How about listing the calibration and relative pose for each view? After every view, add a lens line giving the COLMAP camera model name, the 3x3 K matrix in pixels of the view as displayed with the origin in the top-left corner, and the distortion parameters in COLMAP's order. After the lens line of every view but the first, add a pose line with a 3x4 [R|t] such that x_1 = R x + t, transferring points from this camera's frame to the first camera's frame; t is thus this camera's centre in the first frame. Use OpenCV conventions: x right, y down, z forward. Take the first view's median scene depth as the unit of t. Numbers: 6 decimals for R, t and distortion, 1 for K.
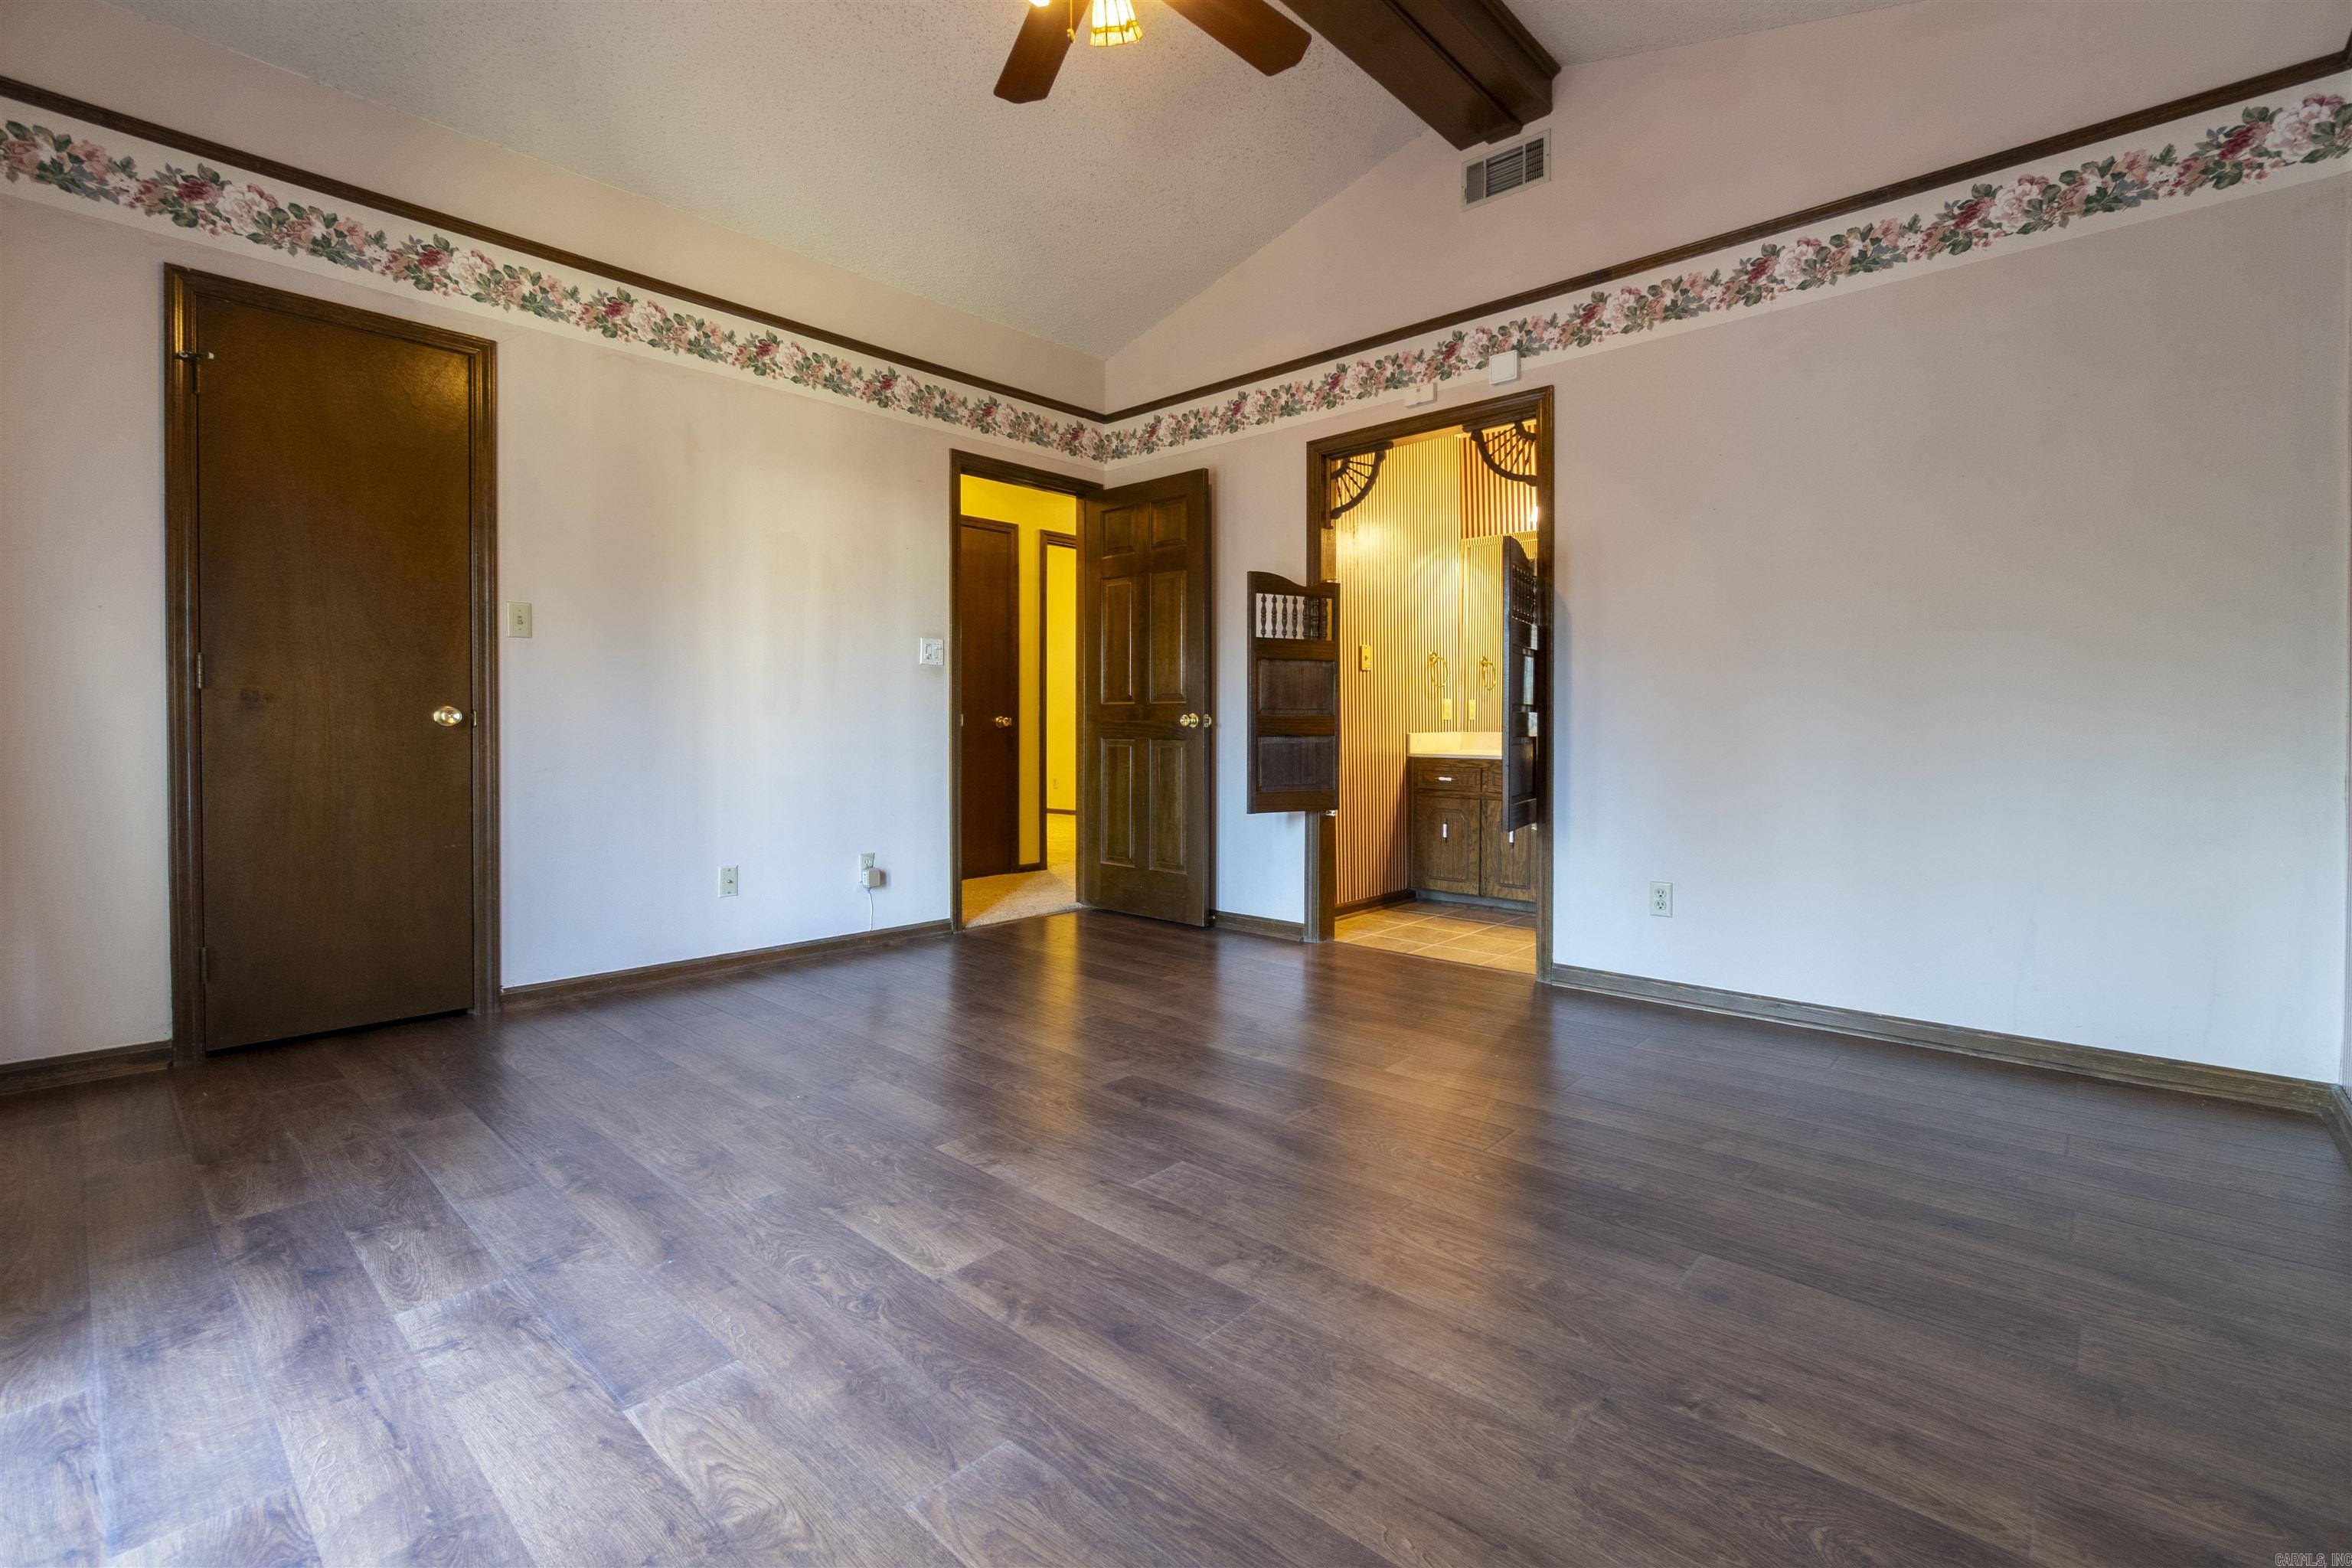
lens RADIAL K [[1055.8, 0, 1171.0], [0, 1055.8, 750.5], [0, 0, 1]] dist [-0.009755, 0.000837]
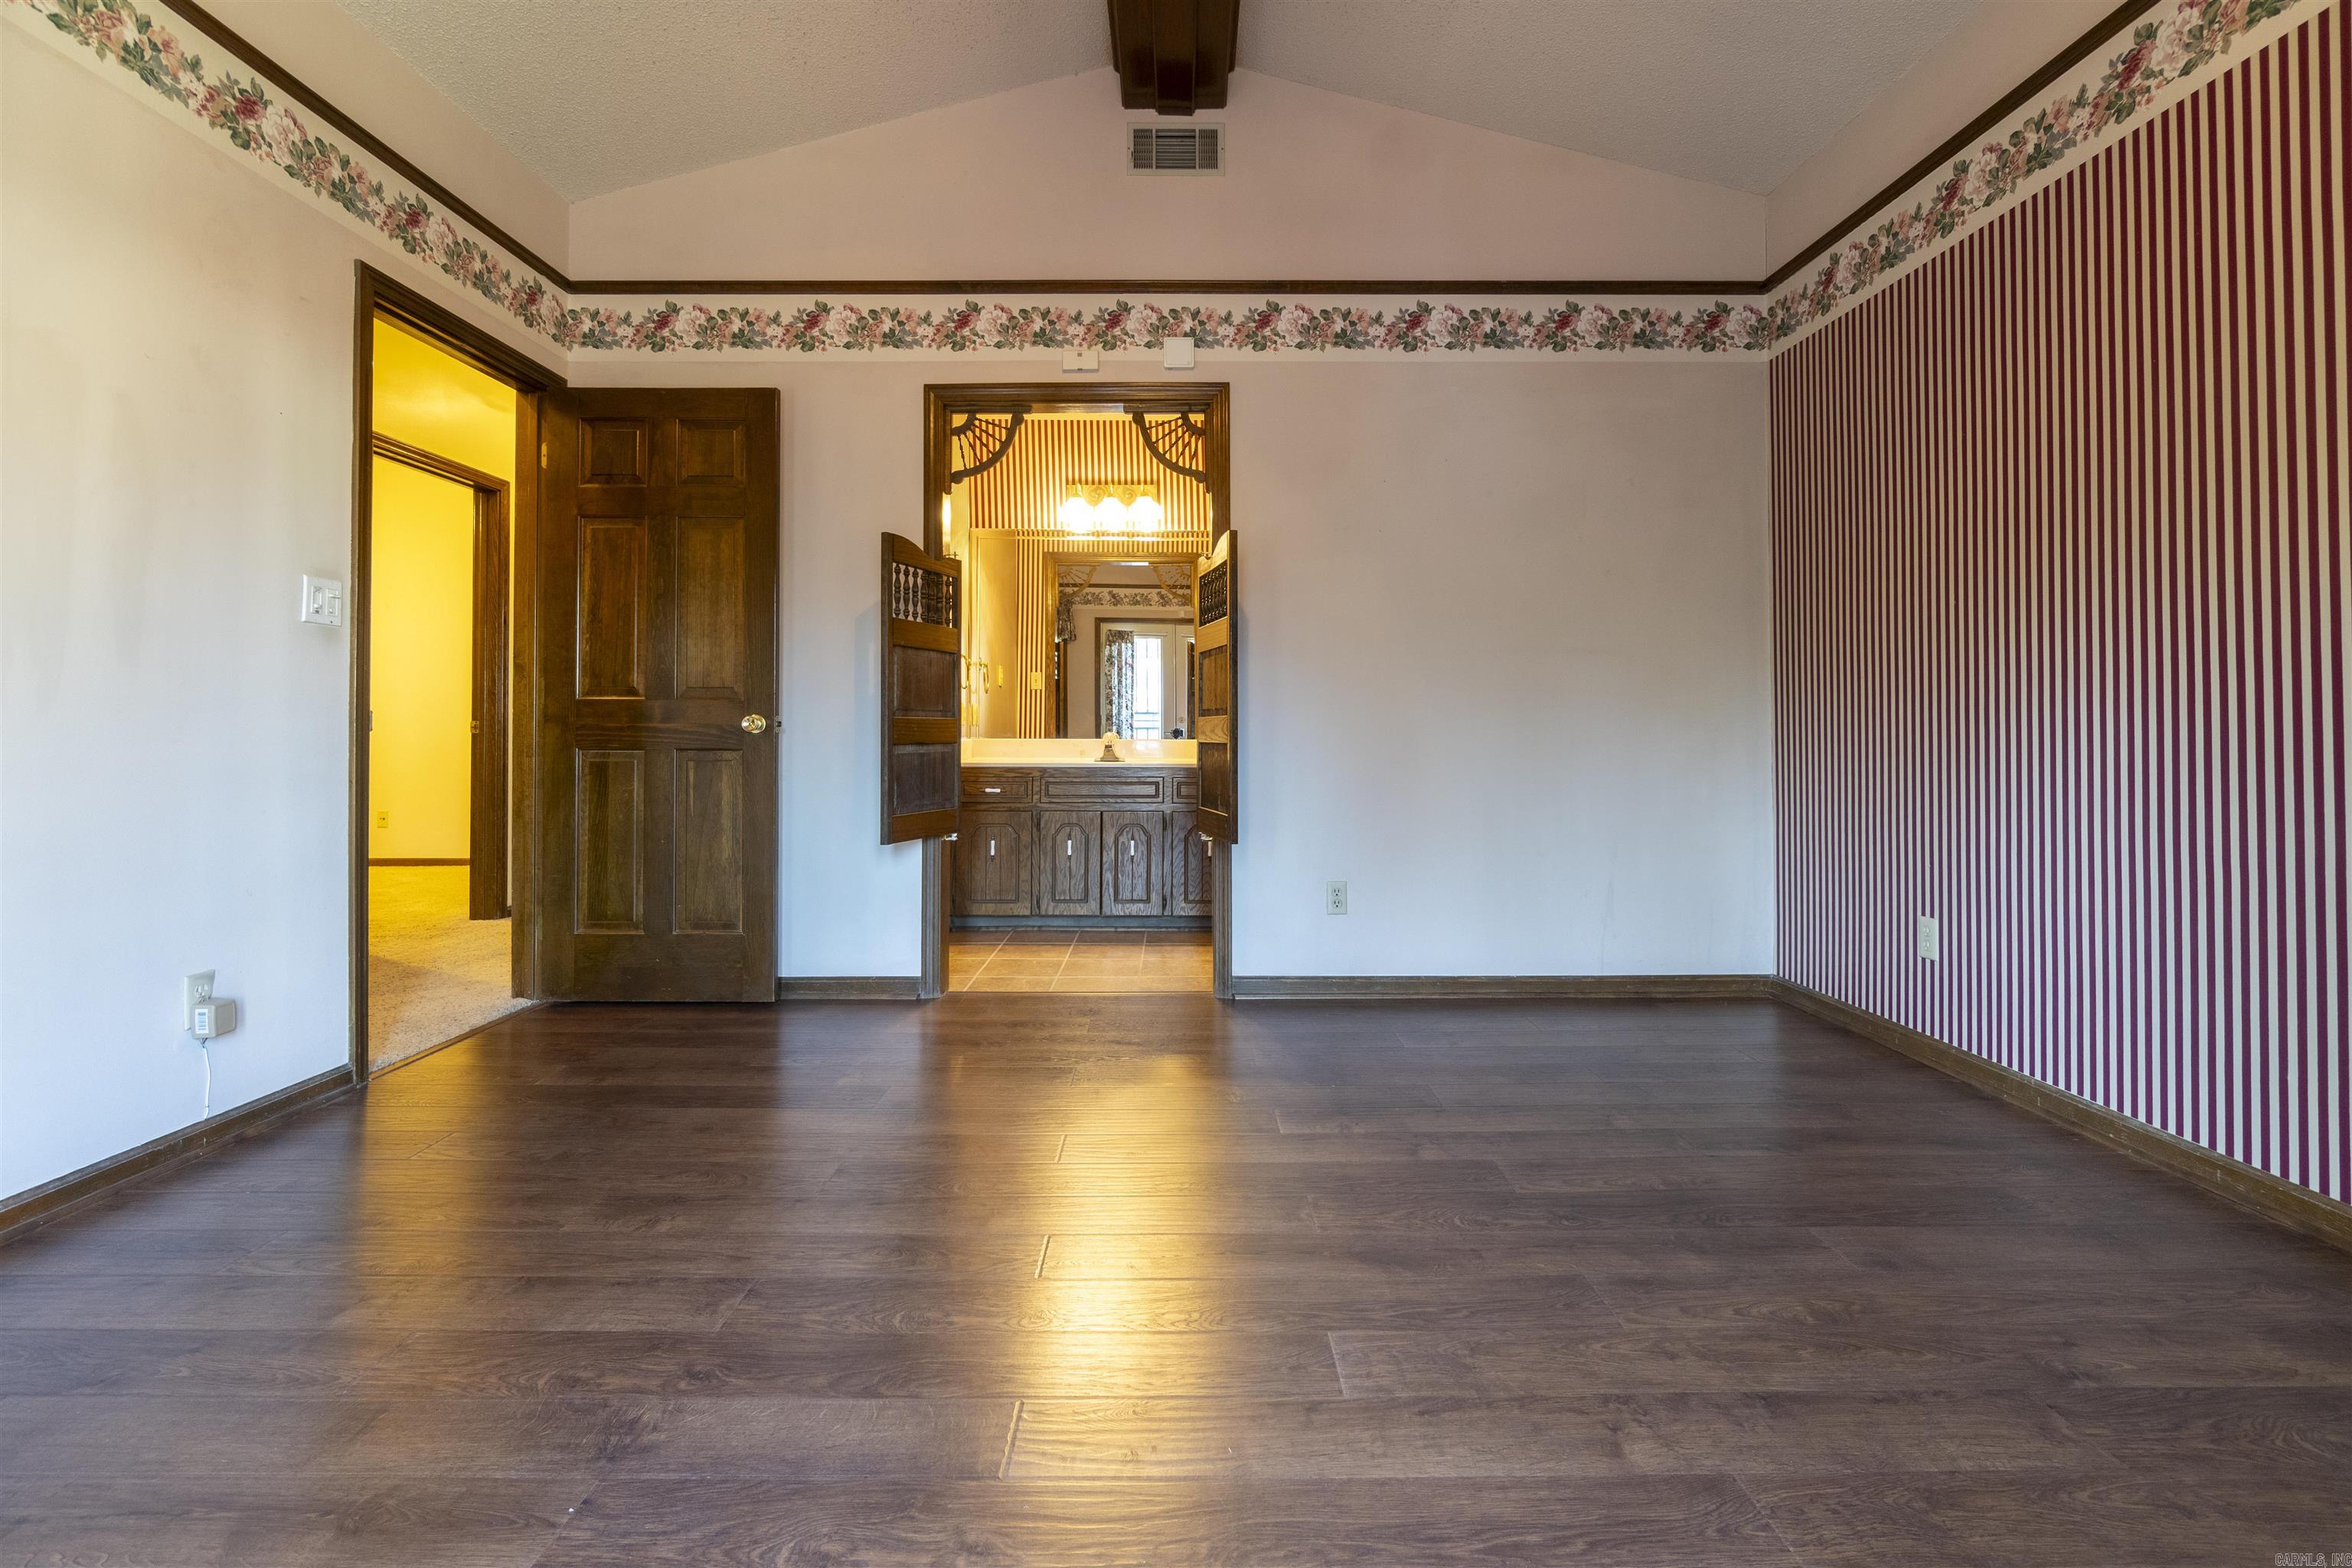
lens RADIAL K [[1056.1, 0, 1189.6], [0, 1056.1, 728.0], [0, 0, 1]] dist [-0.007964, 0.001226]
pose [[0.724962, 0.002370, 0.688785, -0.331042], [0.015960, 0.999668, -0.020238, -0.007014], [-0.688604, 0.025665, 0.724683, 0.315367]]
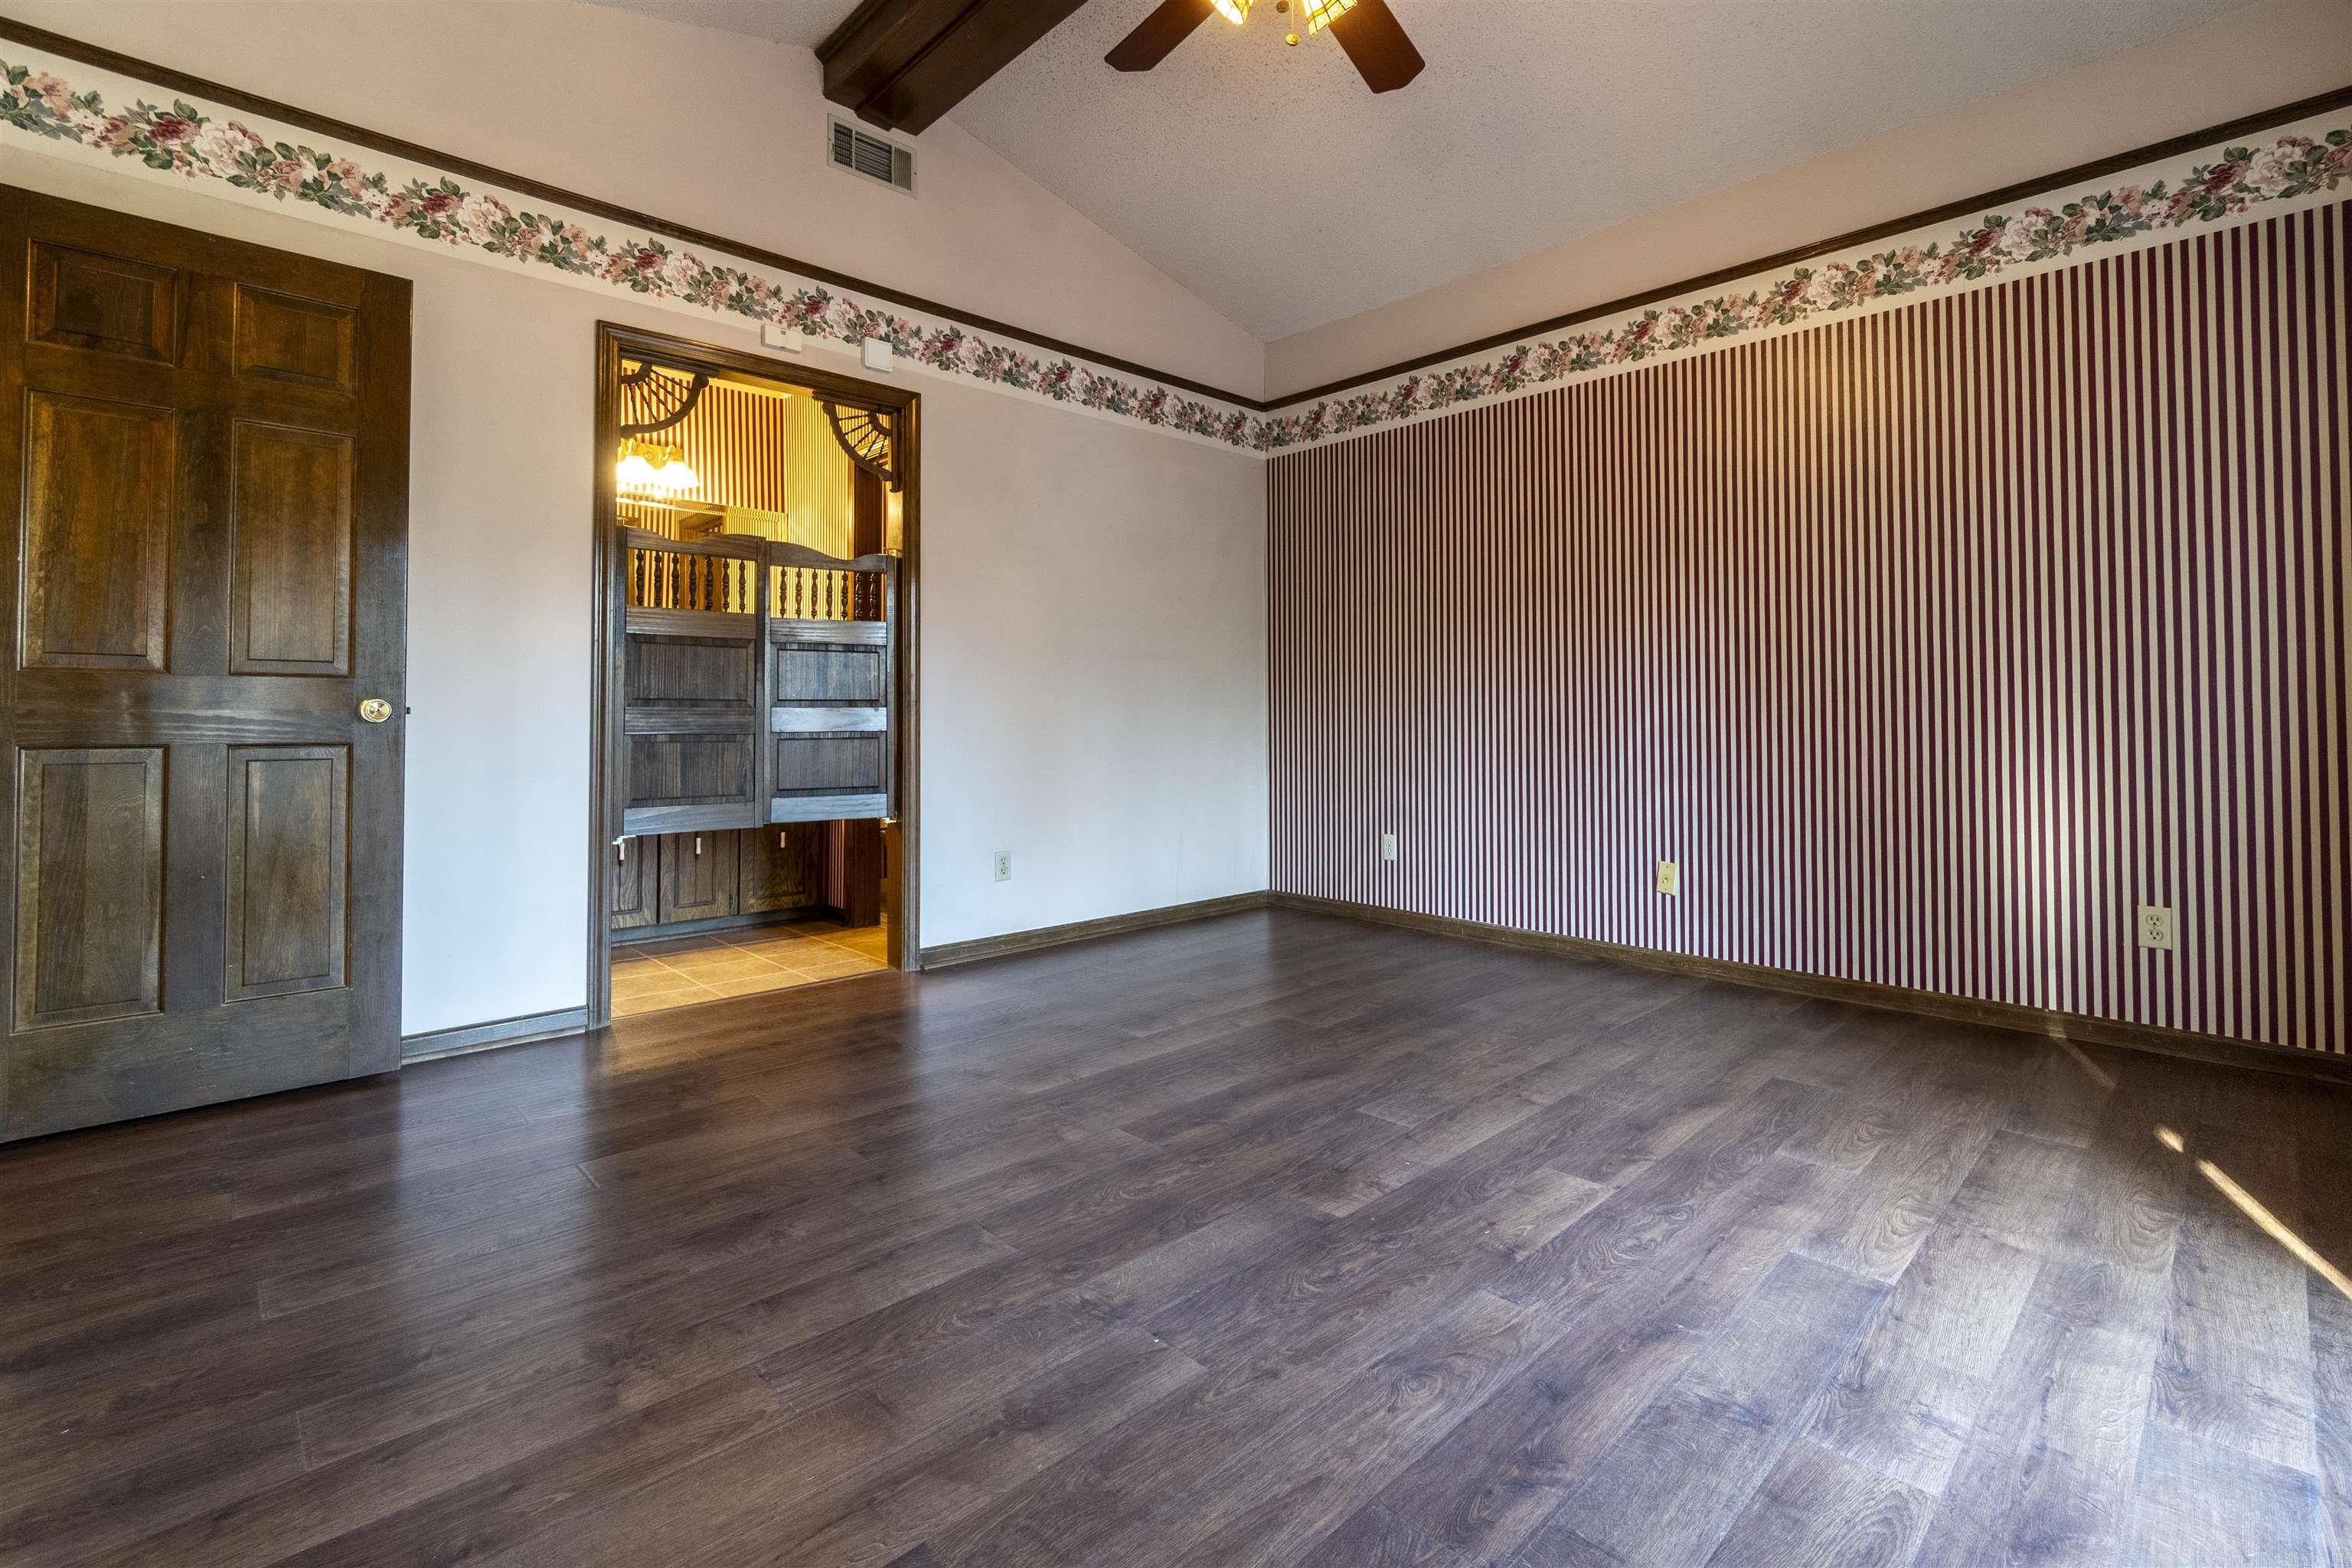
lens RADIAL K [[1055.9, 0, 1260.3], [0, 1055.9, 699.8], [0, 0, 1]] dist [-0.002685, -0.000052]
pose [[0.013490, 0.016118, 0.999779, -0.662931], [0.022998, 0.999601, -0.016426, -0.017016], [-0.999645, 0.023214, 0.013114, 0.639412]]
